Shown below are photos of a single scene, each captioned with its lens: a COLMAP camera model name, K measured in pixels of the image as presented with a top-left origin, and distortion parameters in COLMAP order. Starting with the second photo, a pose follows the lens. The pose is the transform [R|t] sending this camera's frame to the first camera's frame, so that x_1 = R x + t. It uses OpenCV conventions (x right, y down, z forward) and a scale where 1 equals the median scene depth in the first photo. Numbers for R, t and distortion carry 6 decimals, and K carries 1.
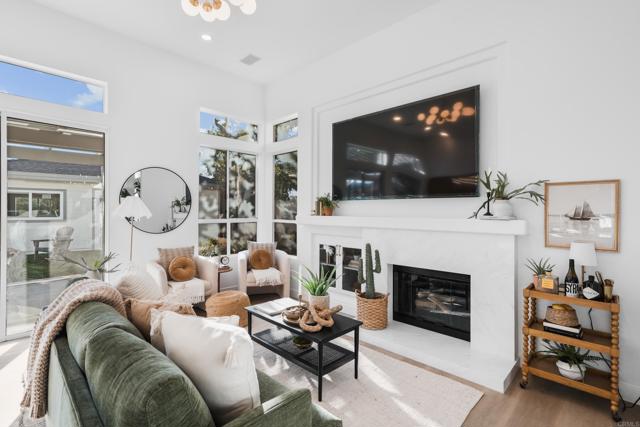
lens RADIAL K [[301.0, 0, 318.0], [0, 301.0, 210.6], [0, 0, 1]] dist [-0.000302, 0.000009]
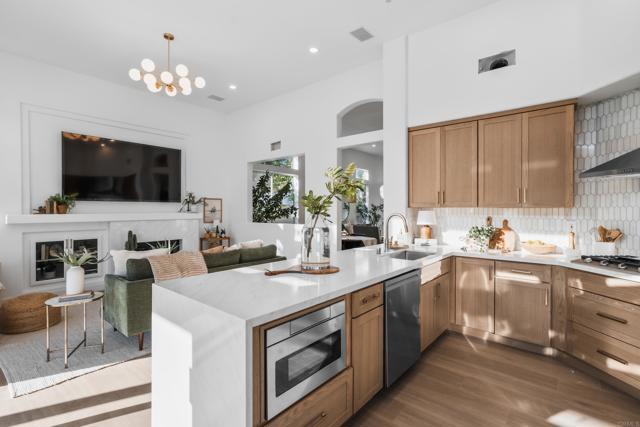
lens RADIAL K [[304.9, 0, 319.4], [0, 304.9, 210.4], [0, 0, 1]] dist [0.014269, 0.002523]
pose [[-0.091877, -0.006213, 0.995751, -1.732168], [0.001391, 0.999979, 0.006368, -0.000863], [-0.995769, 0.001970, -0.091866, 0.228989]]
